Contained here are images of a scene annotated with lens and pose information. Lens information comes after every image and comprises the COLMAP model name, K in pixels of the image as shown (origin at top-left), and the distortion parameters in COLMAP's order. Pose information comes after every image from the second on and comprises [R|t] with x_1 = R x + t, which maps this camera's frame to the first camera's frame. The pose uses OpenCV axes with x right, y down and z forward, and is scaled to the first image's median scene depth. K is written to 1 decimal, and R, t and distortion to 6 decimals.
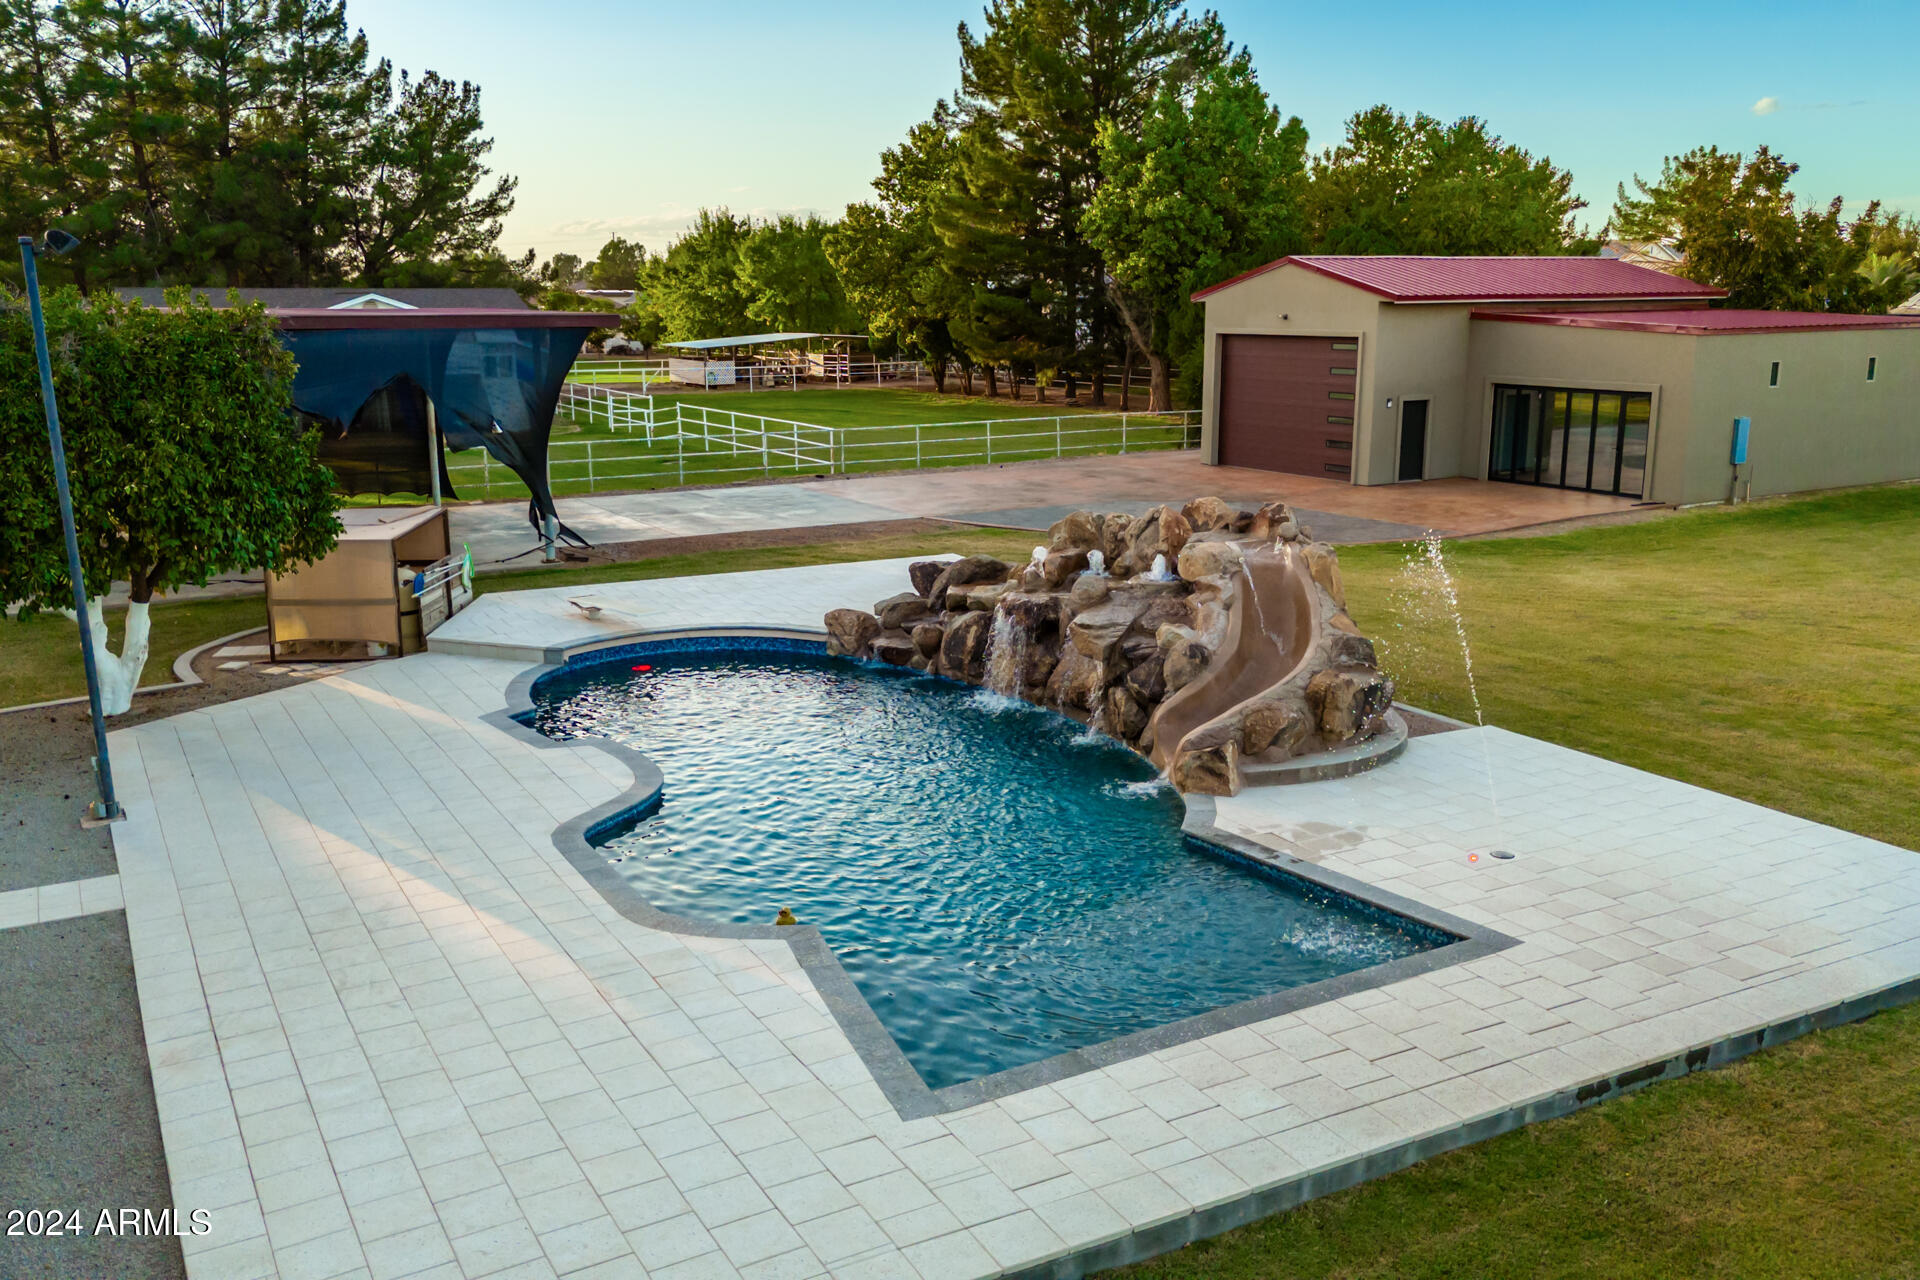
lens RADIAL K [[1580.9, 0, 963.8], [0, 1580.9, 635.5], [0, 0, 1]] dist [0.130536, -0.188590]
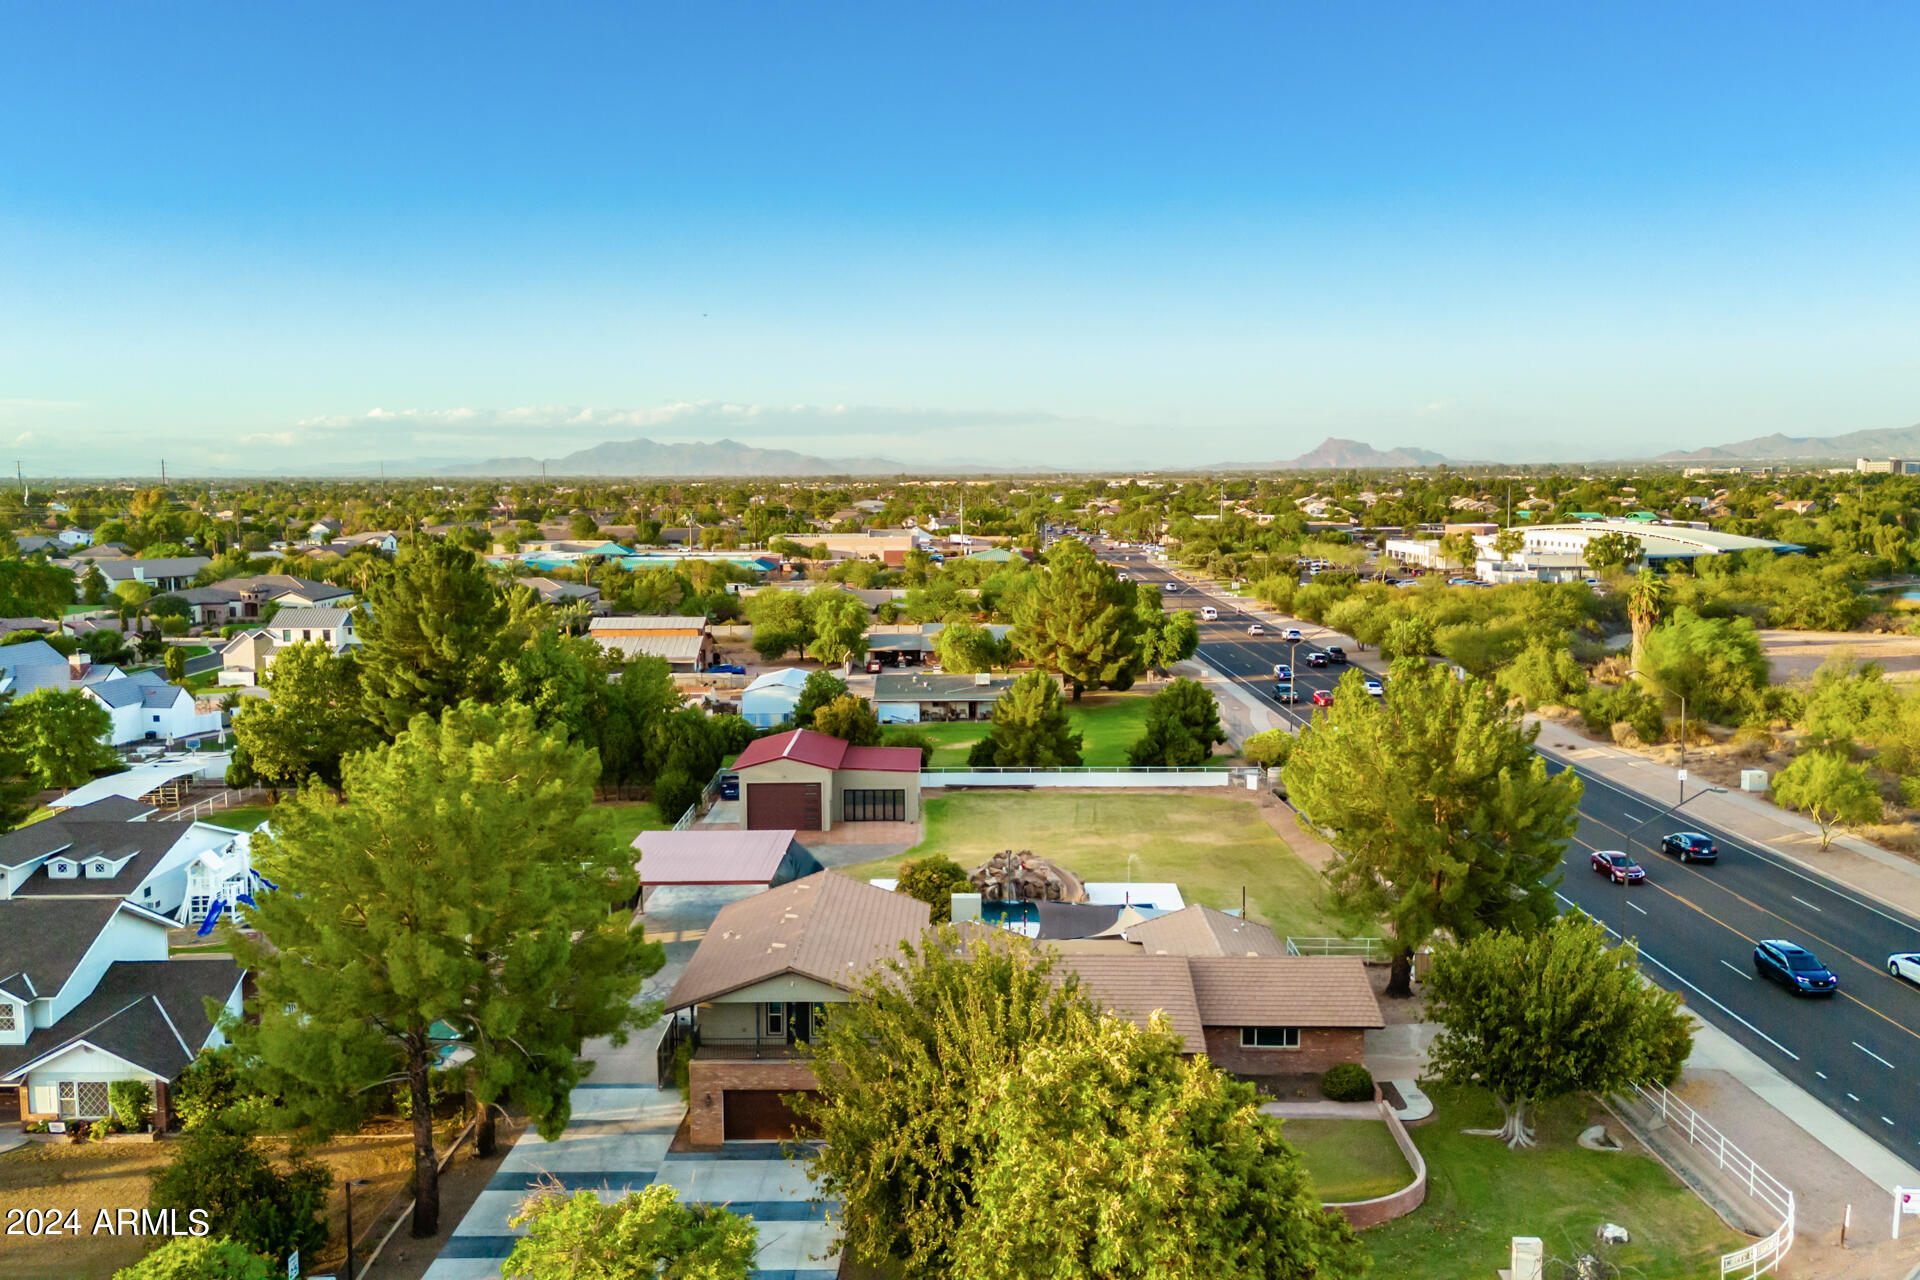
lens RADIAL K [[1580.9, 0, 963.8], [0, 1580.9, 635.5], [0, 0, 1]] dist [0.130536, -0.188590]
pose [[0.503000, -0.082157, 0.860373, -1.937584], [0.185705, 0.982495, -0.014751, -0.330210], [-0.844100, 0.167195, 0.509452, -0.696901]]
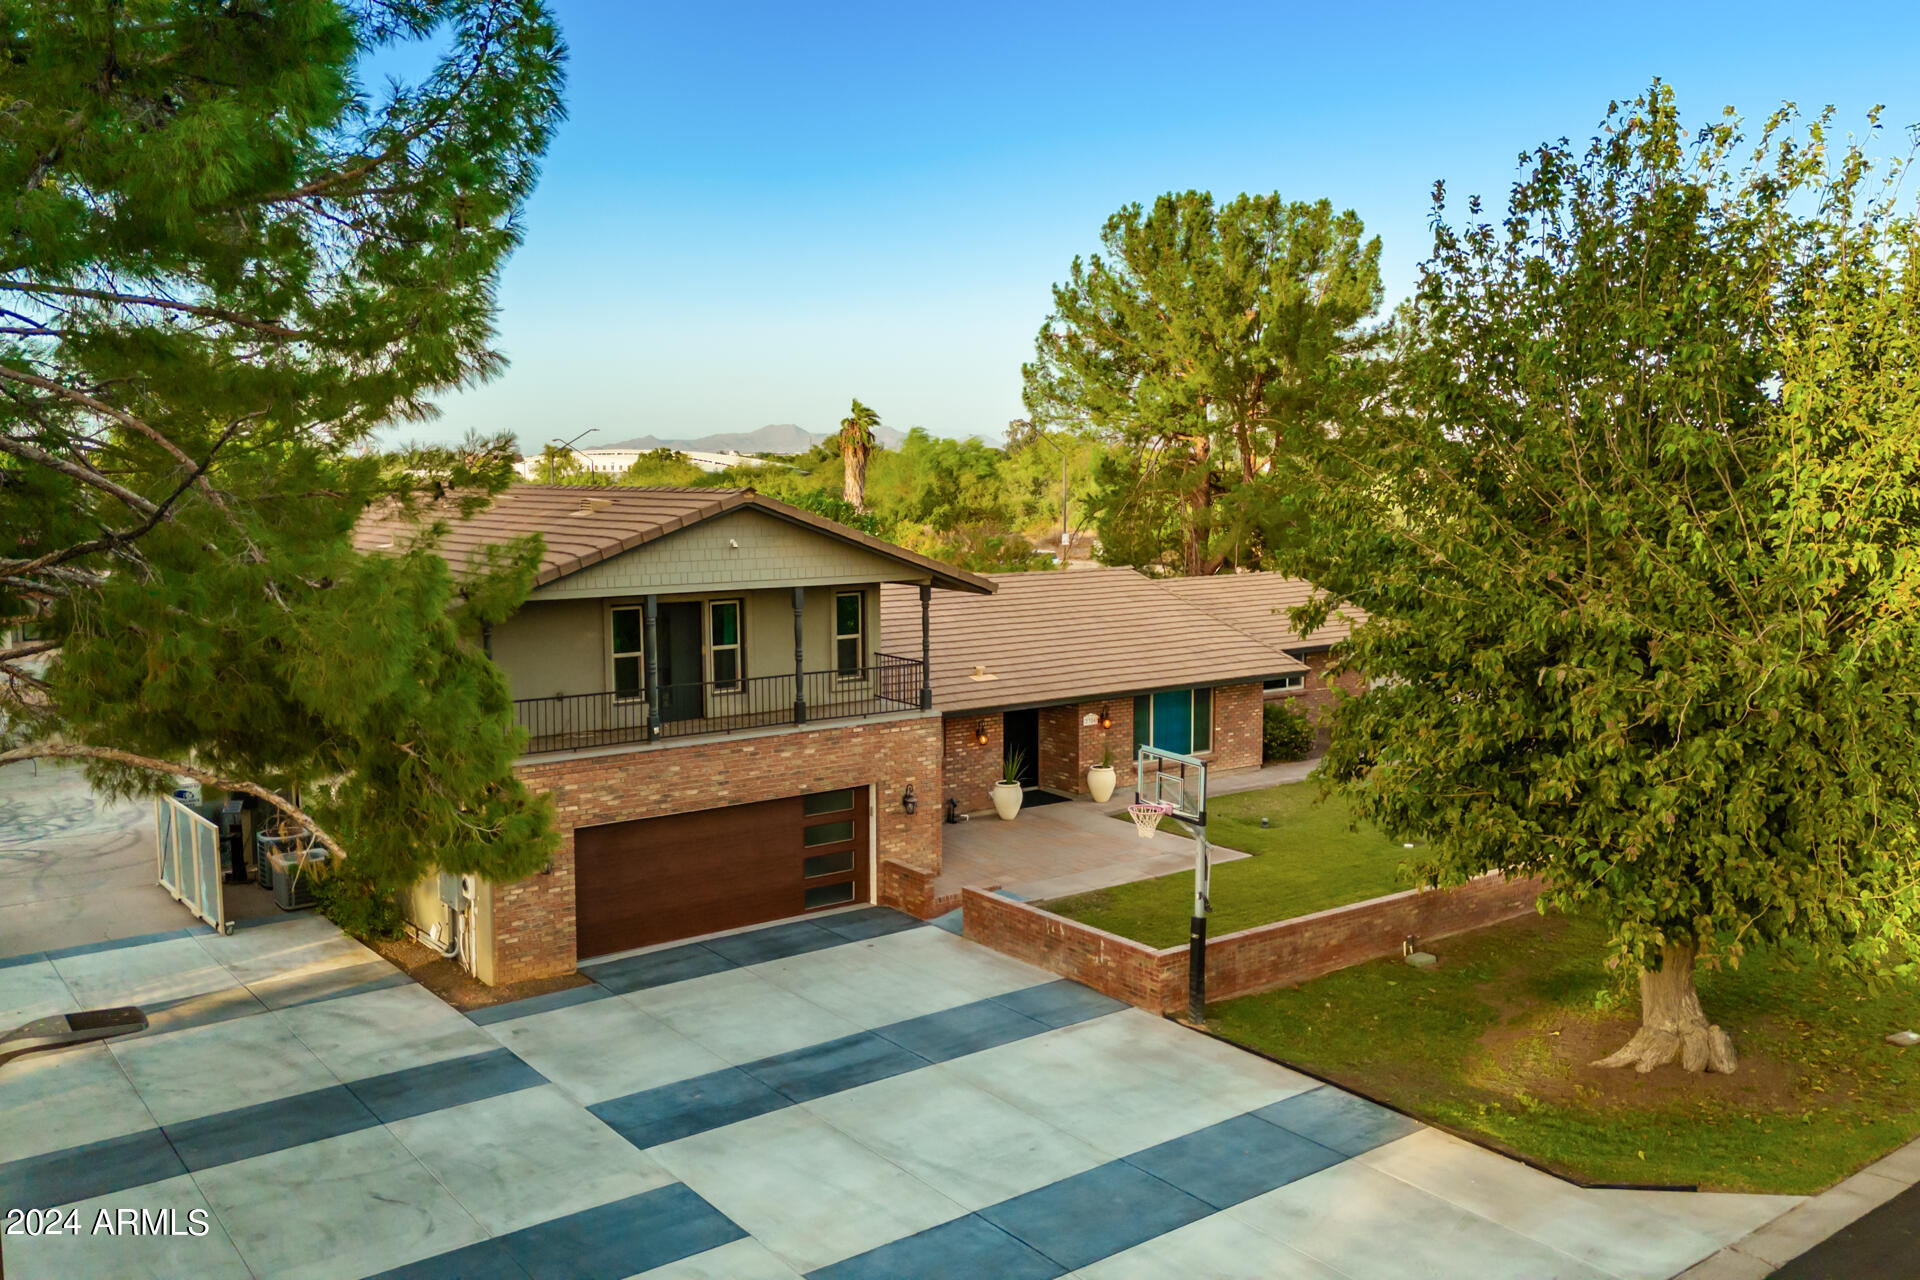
lens RADIAL K [[1582.0, 0, 963.8], [0, 1582.0, 632.0], [0, 0, 1]] dist [0.149830, -0.298585]
pose [[-0.129107, -0.093962, 0.987169, -1.395914], [0.216734, 0.968758, 0.120555, -0.091760], [-0.967656, 0.229517, -0.104709, 0.205442]]
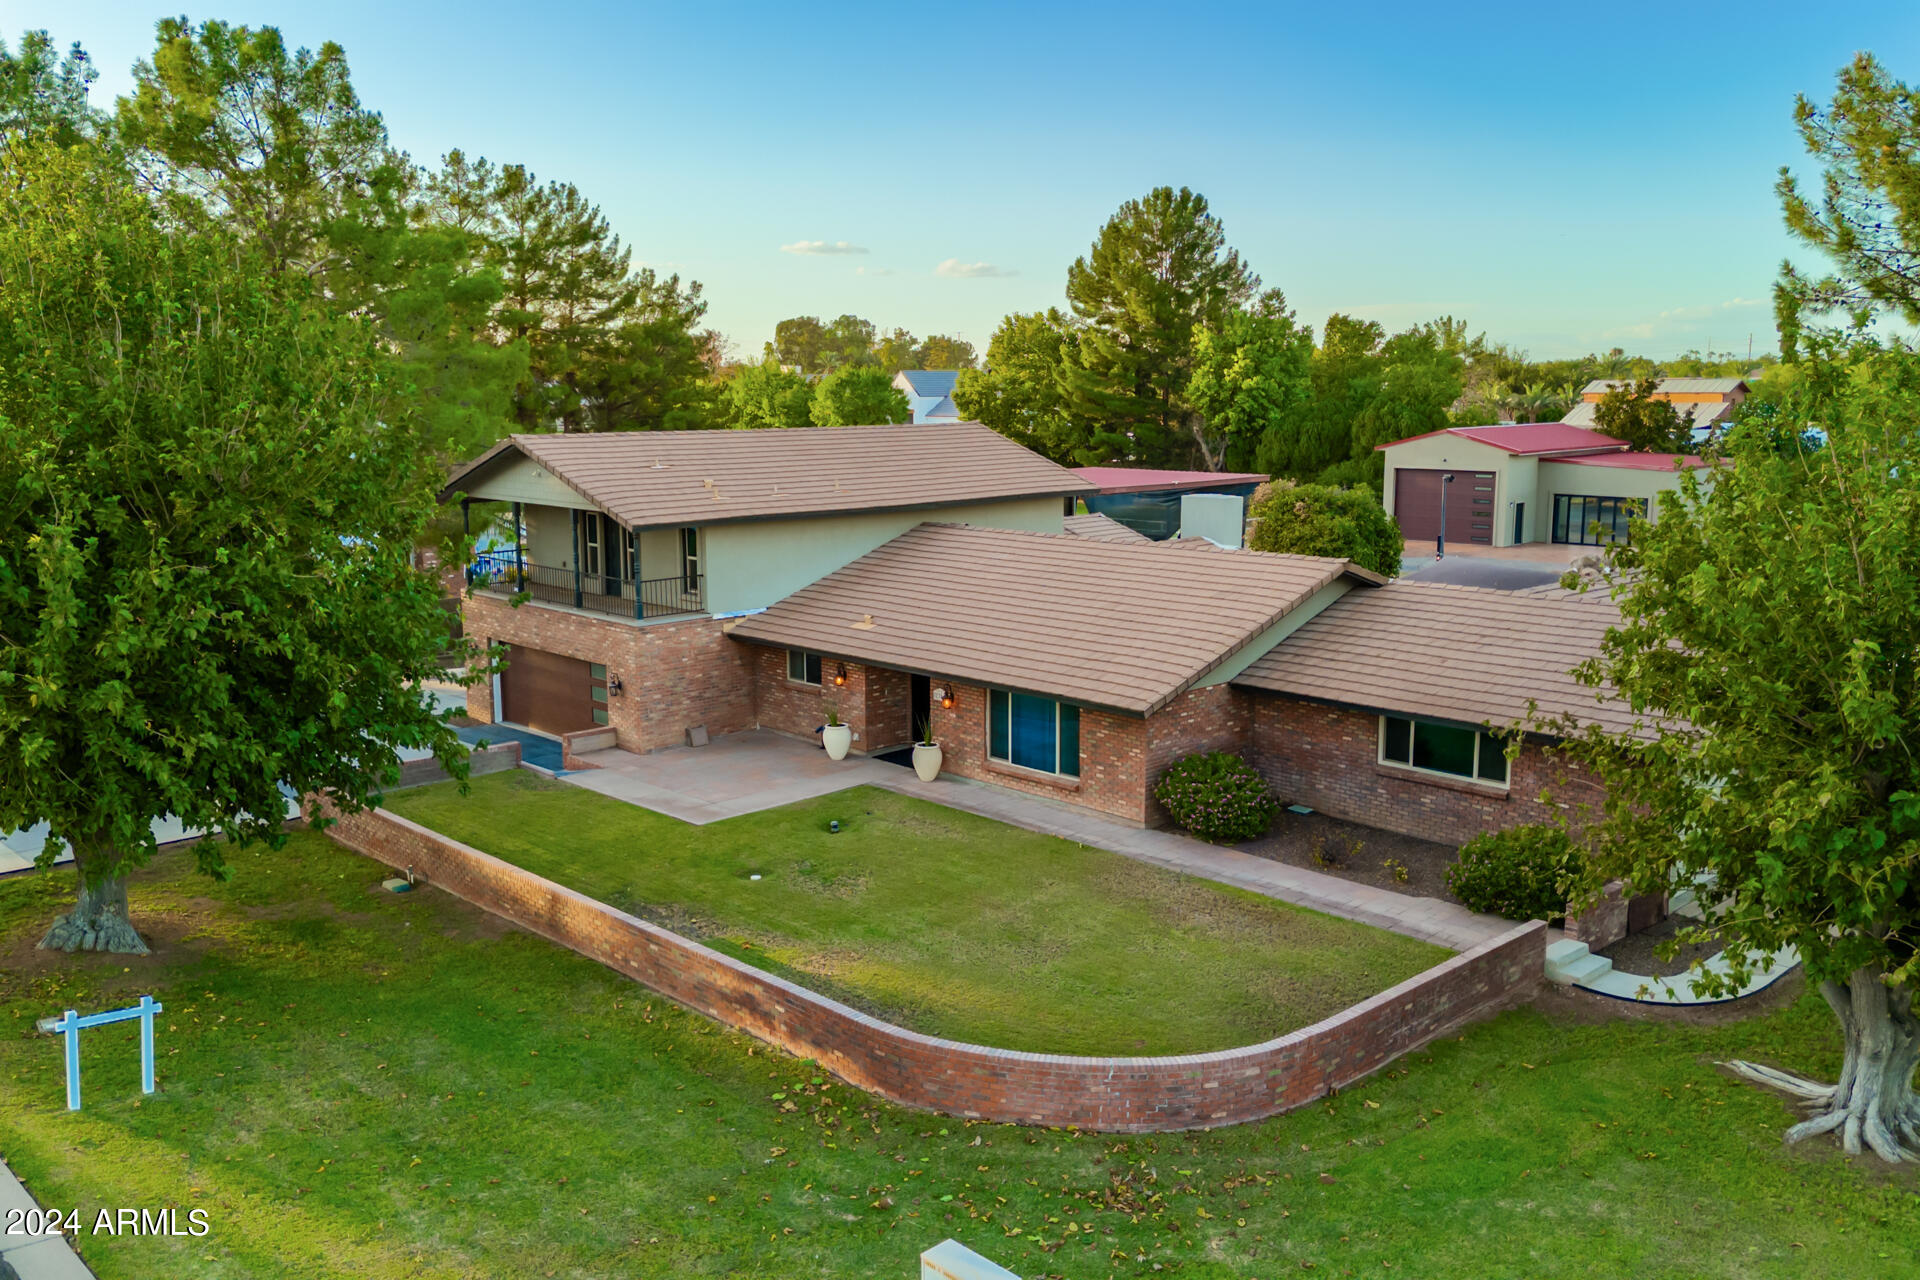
lens RADIAL K [[1580.9, 0, 963.8], [0, 1580.9, 635.5], [0, 0, 1]] dist [0.130536, -0.188590]
pose [[0.968276, -0.037861, 0.246998, -0.799474], [0.051337, 0.997510, -0.048347, 0.068907], [-0.244553, 0.059493, 0.967809, -0.662867]]
